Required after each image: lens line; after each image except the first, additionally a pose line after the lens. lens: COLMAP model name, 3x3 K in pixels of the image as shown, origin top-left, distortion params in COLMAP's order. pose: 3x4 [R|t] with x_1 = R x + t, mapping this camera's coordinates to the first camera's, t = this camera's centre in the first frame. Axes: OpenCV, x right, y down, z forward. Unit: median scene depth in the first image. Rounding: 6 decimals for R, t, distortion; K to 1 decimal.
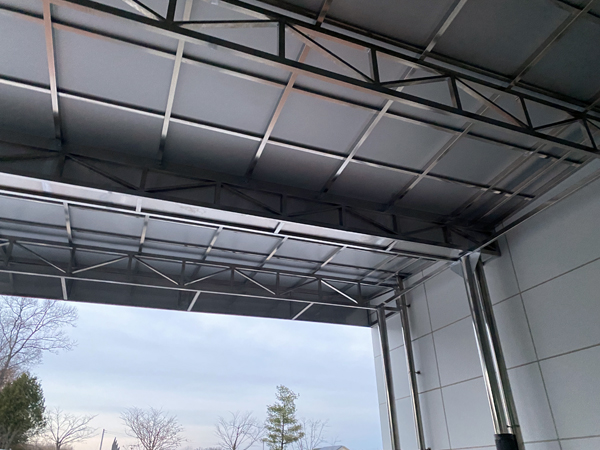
lens RADIAL K [[458.5, 0, 301.0], [0, 458.5, 235.8], [0, 0, 1]] dist [0.068522, -0.078093]
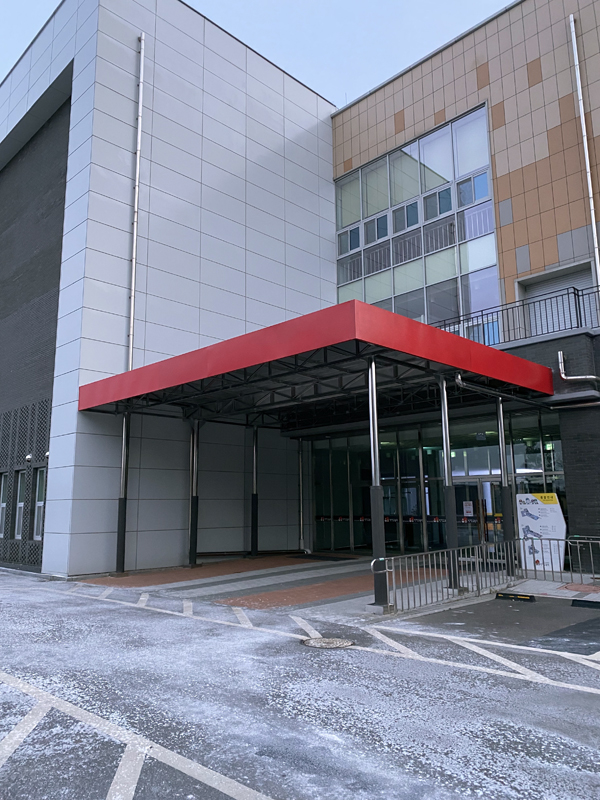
lens RADIAL K [[609.9, 0, 297.7], [0, 609.9, 401.2], [0, 0, 1]] dist [0.029737, -0.024673]
pose [[-0.404251, 0.192207, 0.894225, -2.685320], [-0.399874, 0.842148, -0.361784, 0.907656], [-0.822607, -0.503829, -0.263580, 1.566177]]
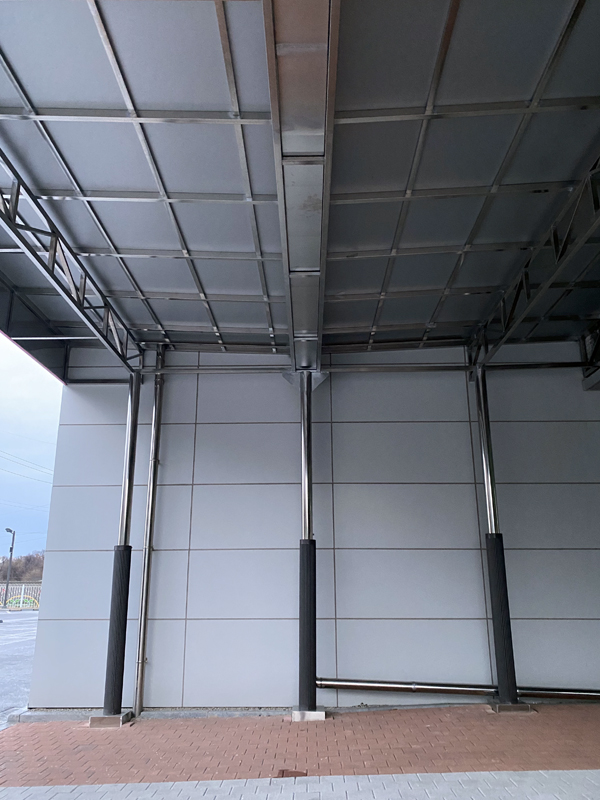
lens RADIAL K [[609.9, 0, 297.7], [0, 609.9, 401.2], [0, 0, 1]] dist [0.029737, -0.024673]
pose [[0.381473, 0.290128, 0.877669, -0.867105], [-0.430885, 0.895819, -0.108846, 0.279832], [-0.817812, -0.336652, 0.466743, 0.427356]]
